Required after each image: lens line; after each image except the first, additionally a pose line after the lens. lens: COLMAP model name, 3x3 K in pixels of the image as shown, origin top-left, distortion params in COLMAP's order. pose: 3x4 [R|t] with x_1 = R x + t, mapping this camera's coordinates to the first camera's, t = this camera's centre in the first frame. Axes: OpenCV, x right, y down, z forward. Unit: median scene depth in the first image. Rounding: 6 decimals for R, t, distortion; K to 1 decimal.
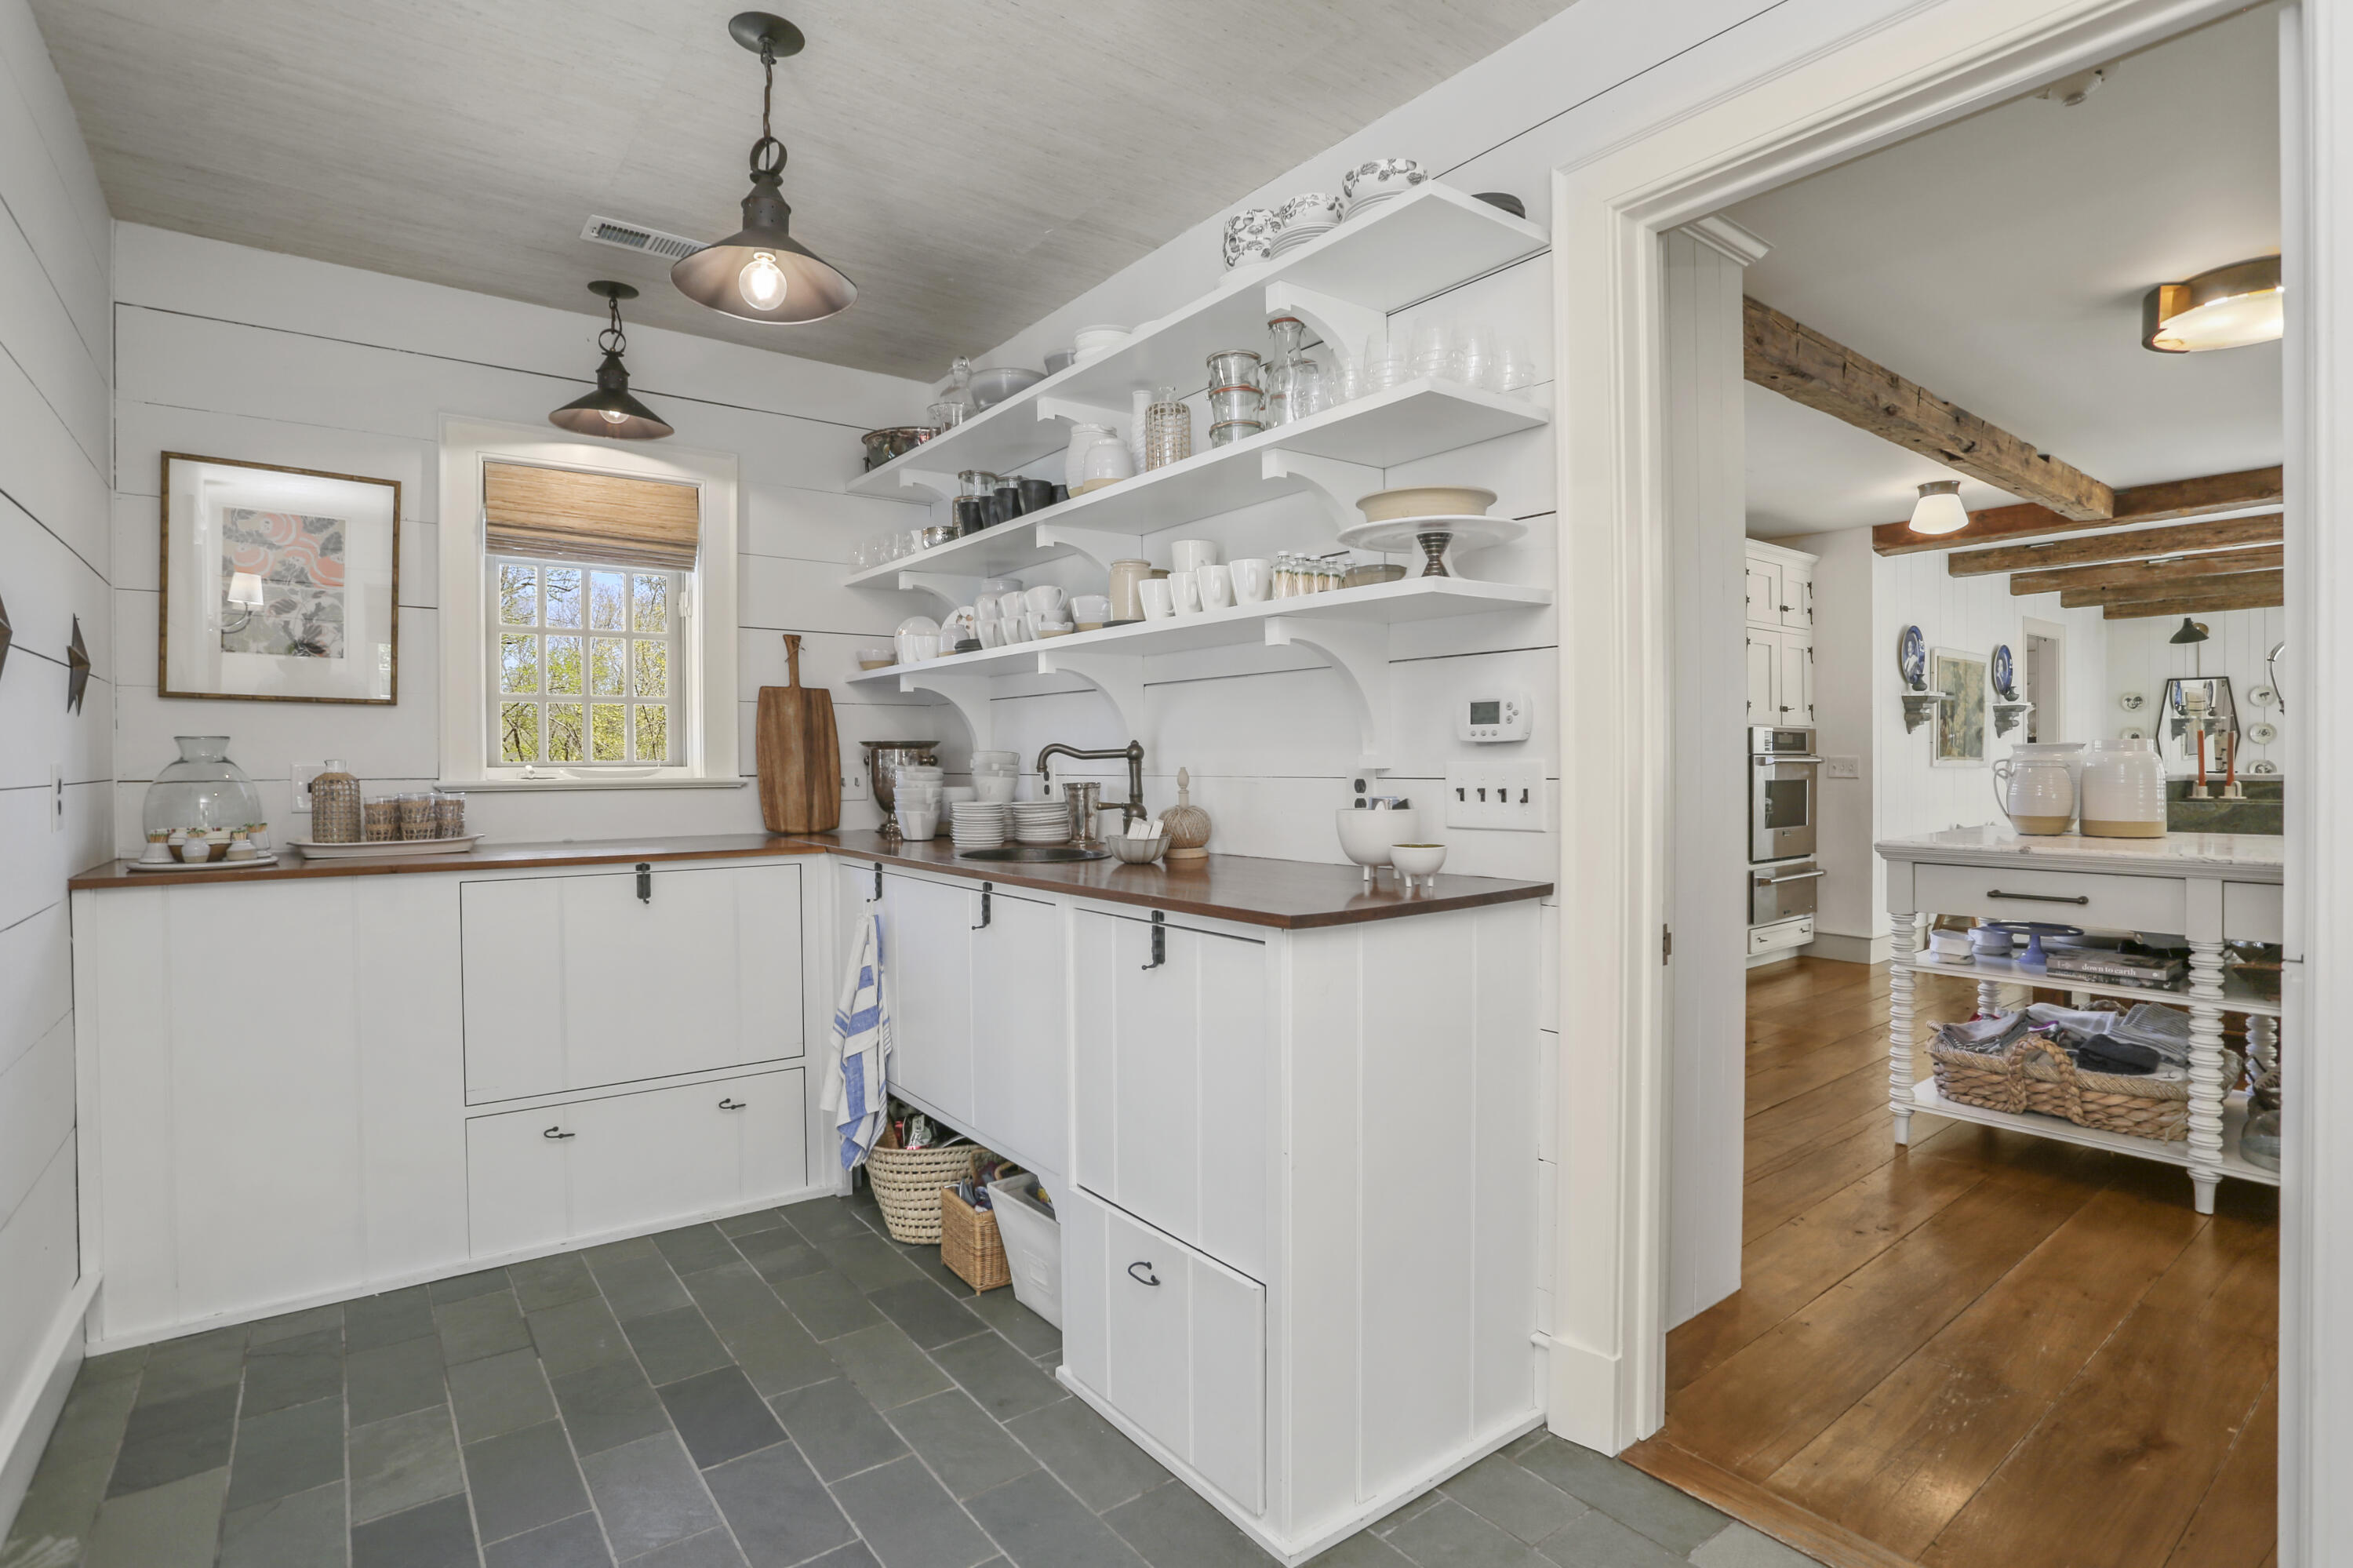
lens RADIAL K [[1157.4, 0, 1144.8], [0, 1157.4, 774.9], [0, 0, 1]] dist [-0.064037, 0.020110]
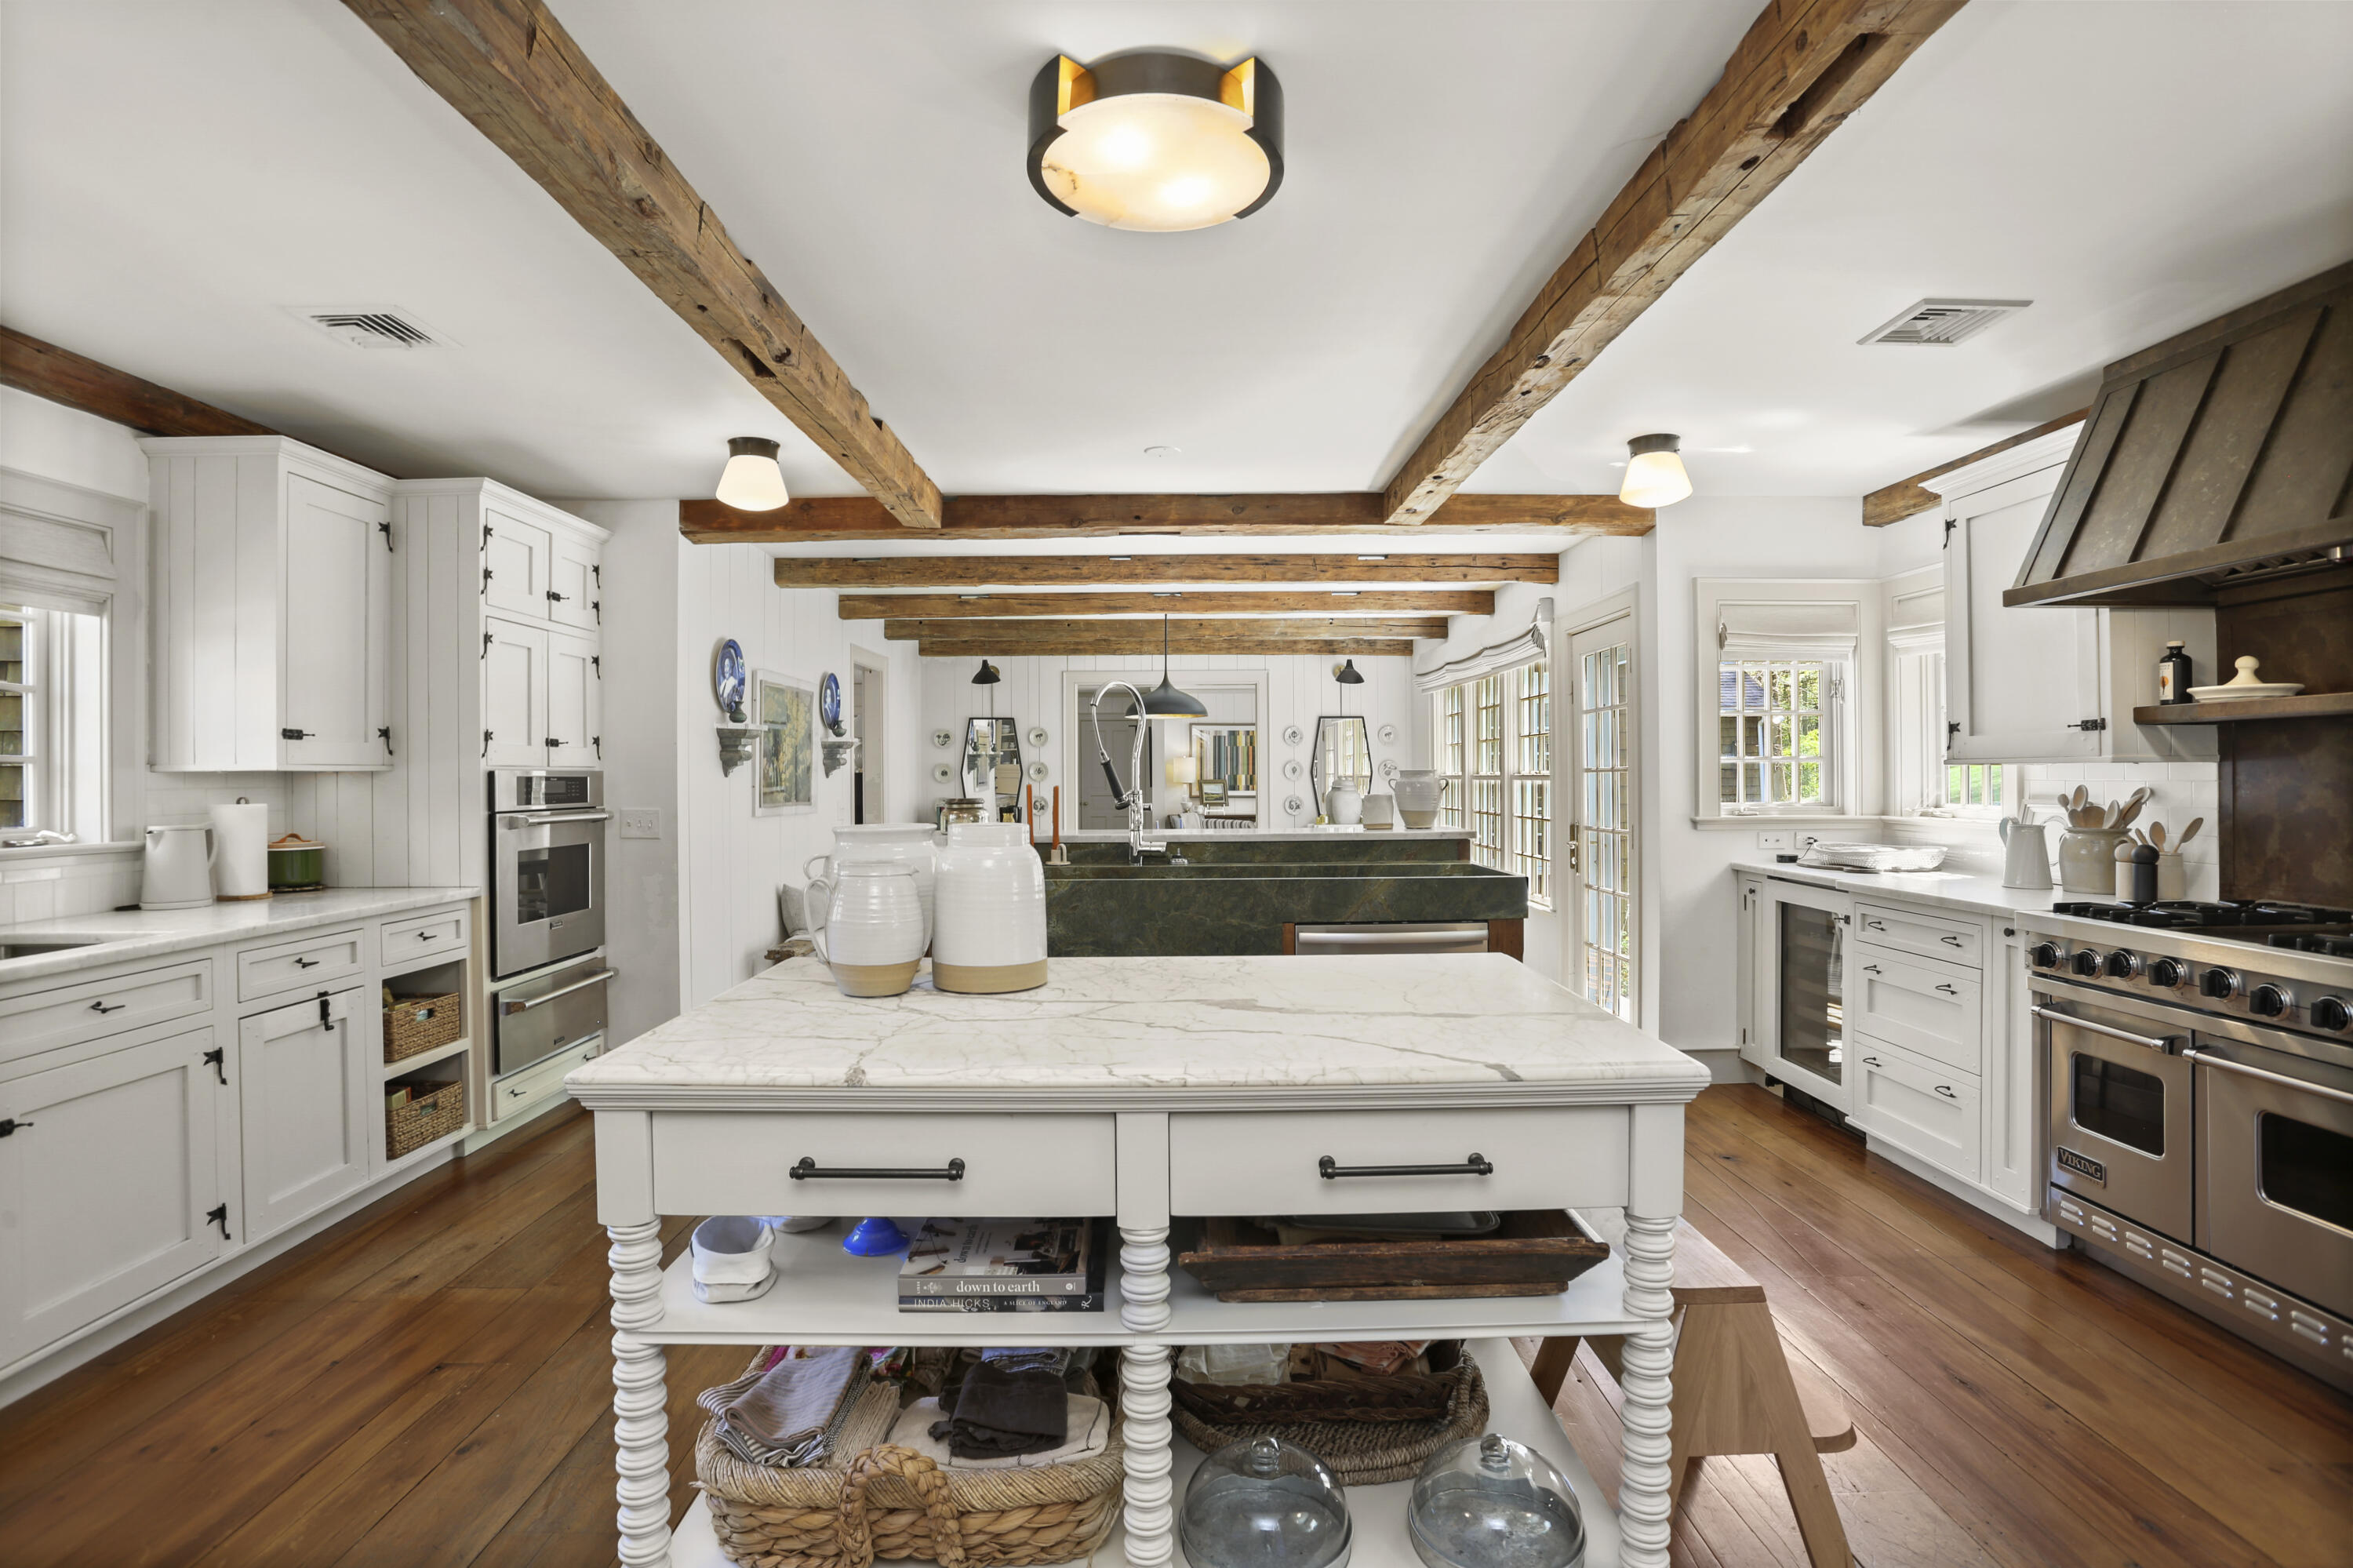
lens RADIAL K [[1157.4, 0, 1183.8], [0, 1157.4, 781.1], [0, 0, 1]] dist [-0.064037, 0.020110]
pose [[0.584737, -0.001132, 0.811222, 0.227486], [0.008990, 0.999947, -0.005085, -0.027642], [-0.811173, 0.010267, 0.584716, 0.289379]]
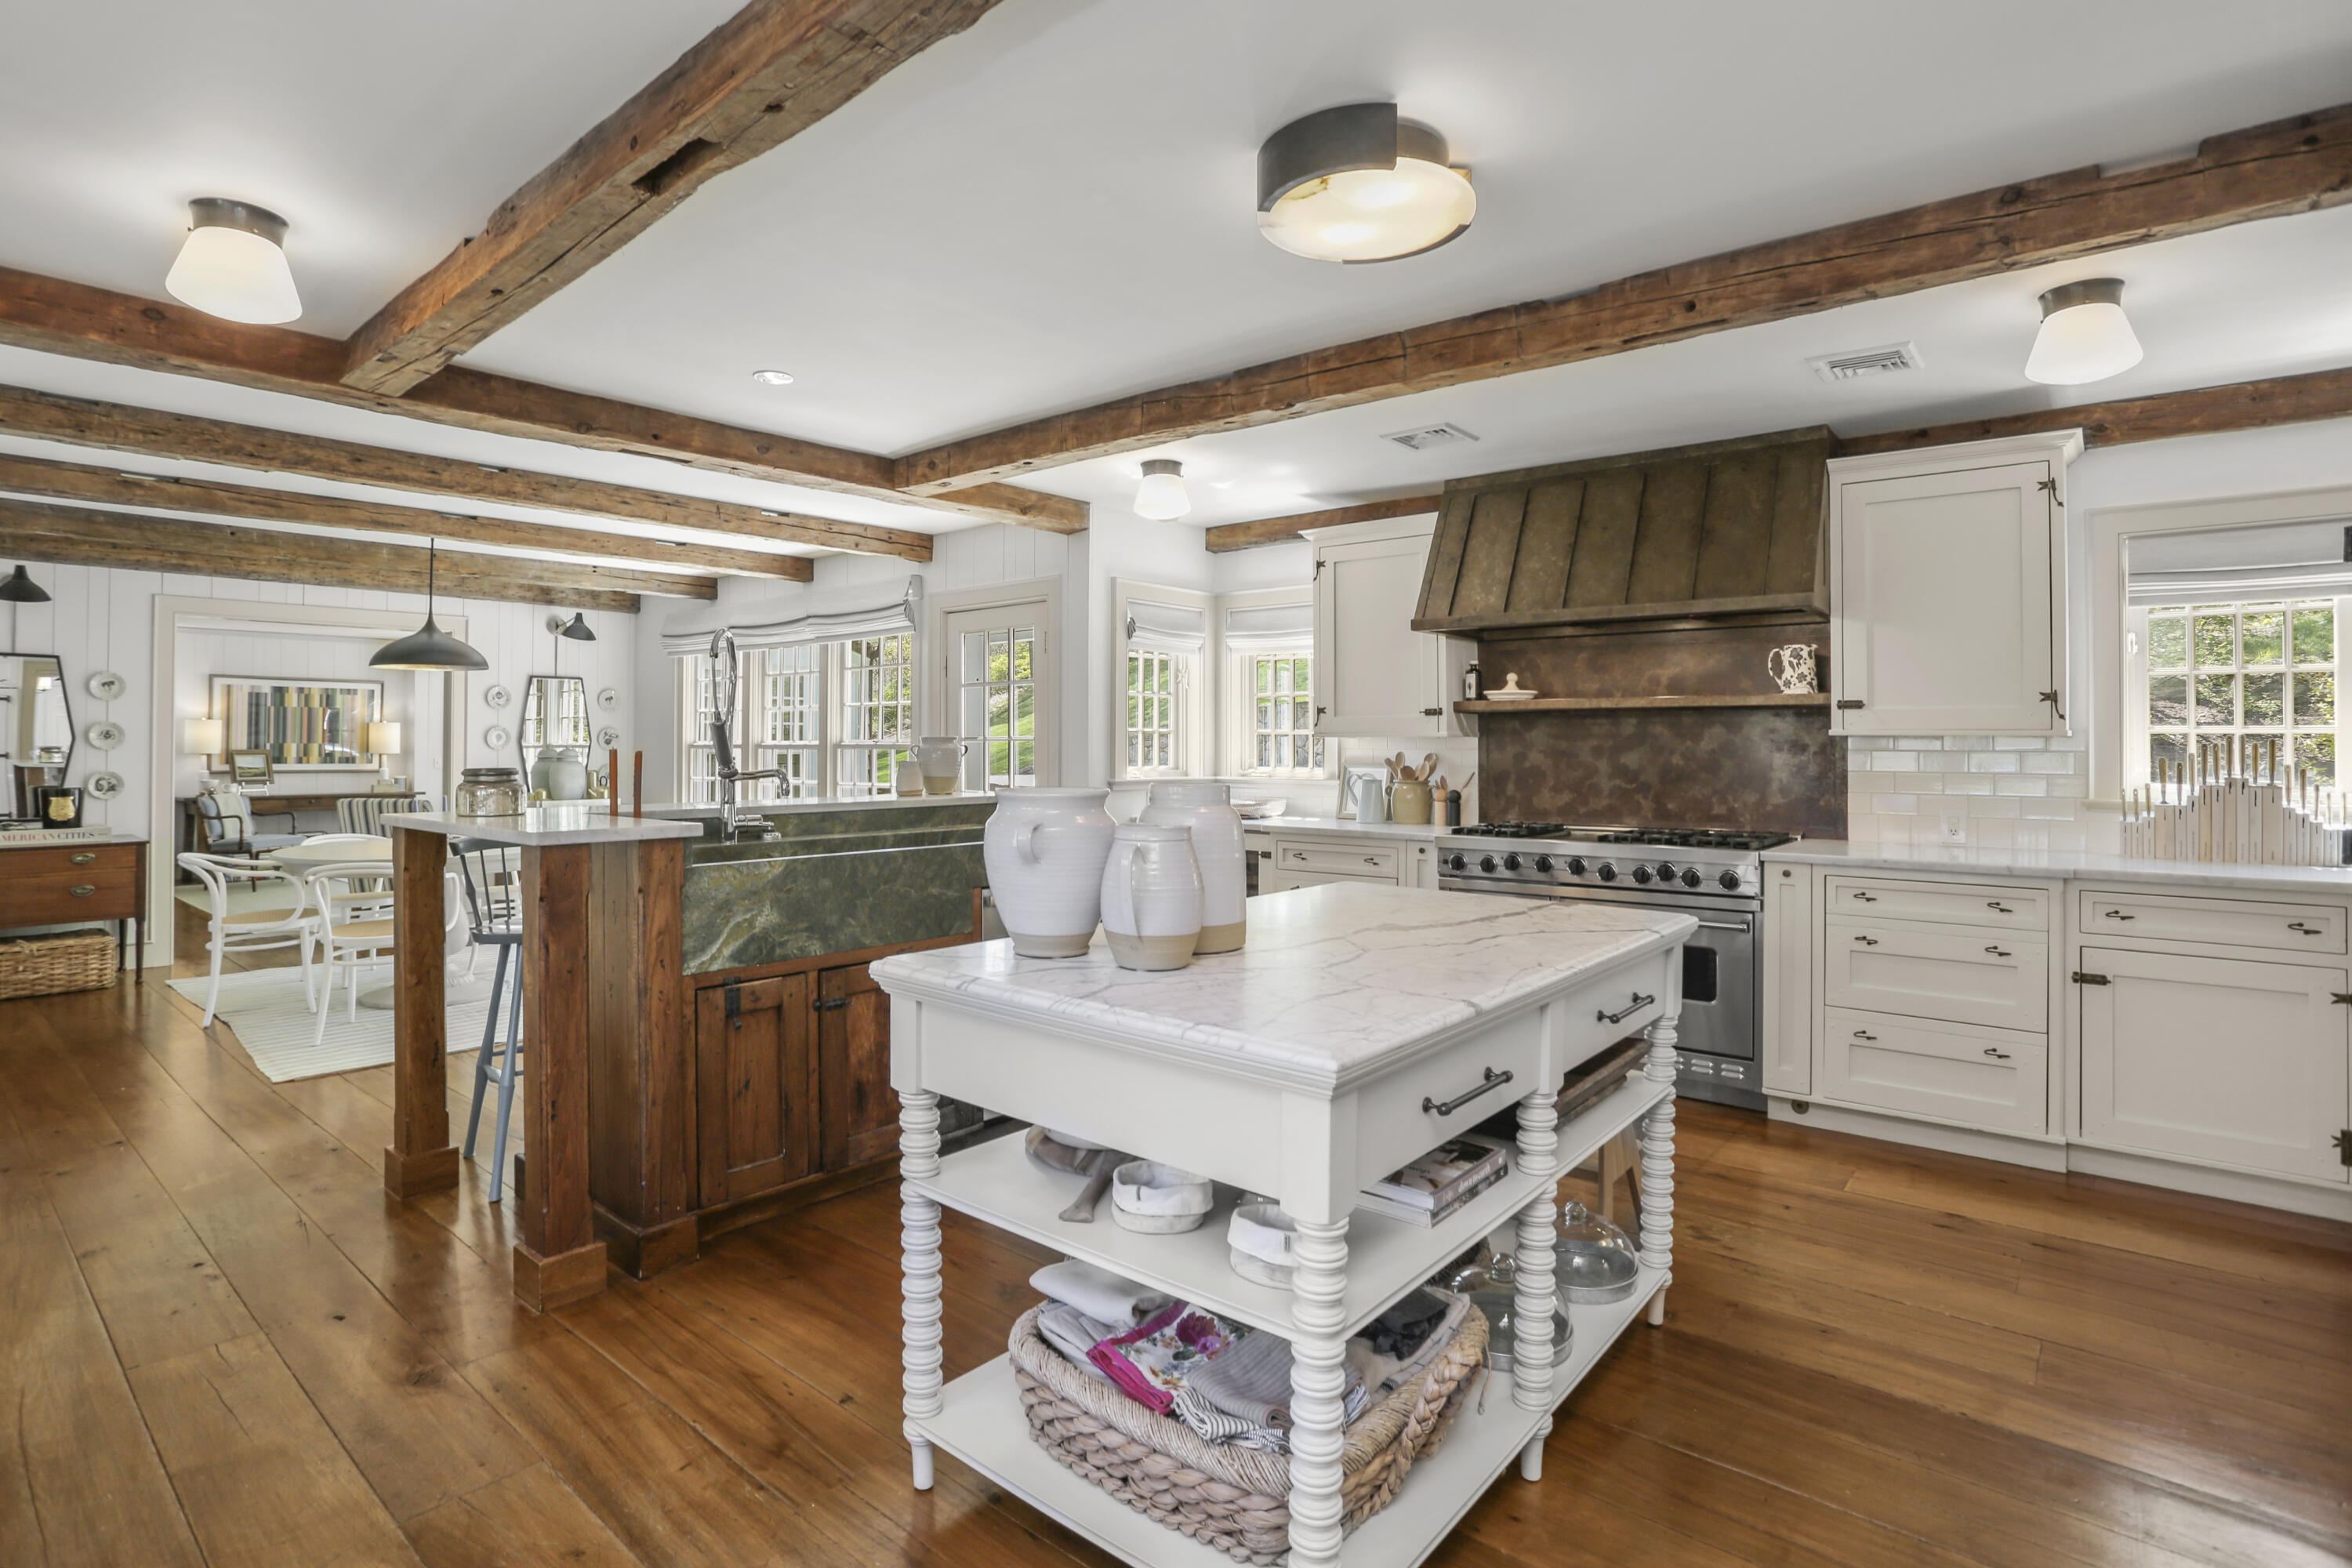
lens RADIAL K [[1156.9, 0, 1182.9], [0, 1156.9, 762.8], [0, 0, 1]] dist [-0.064037, 0.020110]
pose [[-0.234127, -0.008656, 0.972167, 0.142715], [0.009324, 0.999894, 0.011148, -0.027445], [-0.972161, 0.011675, -0.234022, 0.612671]]
